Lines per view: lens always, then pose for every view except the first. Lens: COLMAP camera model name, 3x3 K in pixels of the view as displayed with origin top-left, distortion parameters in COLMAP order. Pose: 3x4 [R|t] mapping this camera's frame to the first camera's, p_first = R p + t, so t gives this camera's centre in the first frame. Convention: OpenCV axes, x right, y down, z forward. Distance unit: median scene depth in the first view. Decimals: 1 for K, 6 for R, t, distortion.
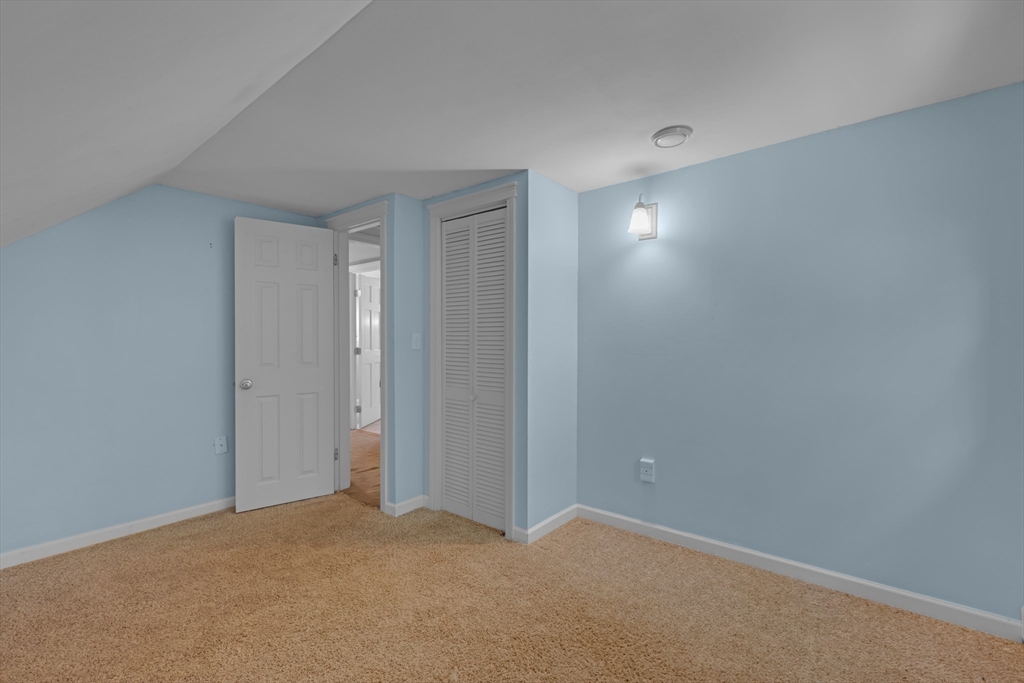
lens RADIAL K [[414.0, 0, 512.0], [0, 414.0, 341.5], [0, 0, 1]] dist [-0.000086, -0.000198]
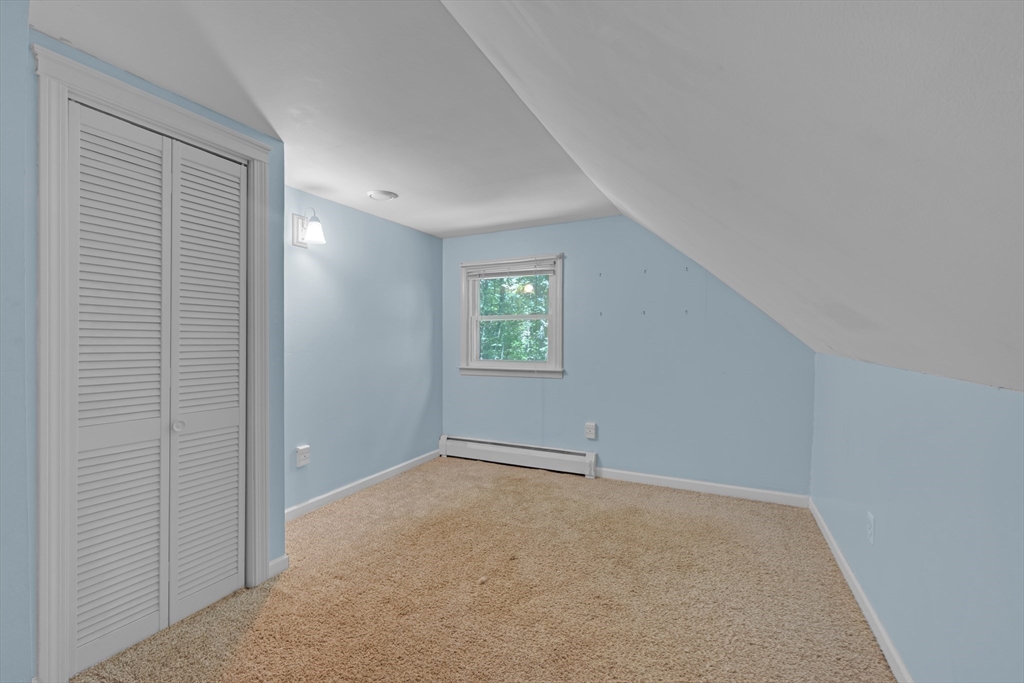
lens RADIAL K [[414.0, 0, 512.0], [0, 414.0, 341.5], [0, 0, 1]] dist [-0.000086, -0.000198]
pose [[-0.180868, -0.004206, 0.983498, -0.871944], [0.001251, 0.999989, 0.004507, 0.000678], [-0.983507, 0.002046, -0.180861, 0.655908]]
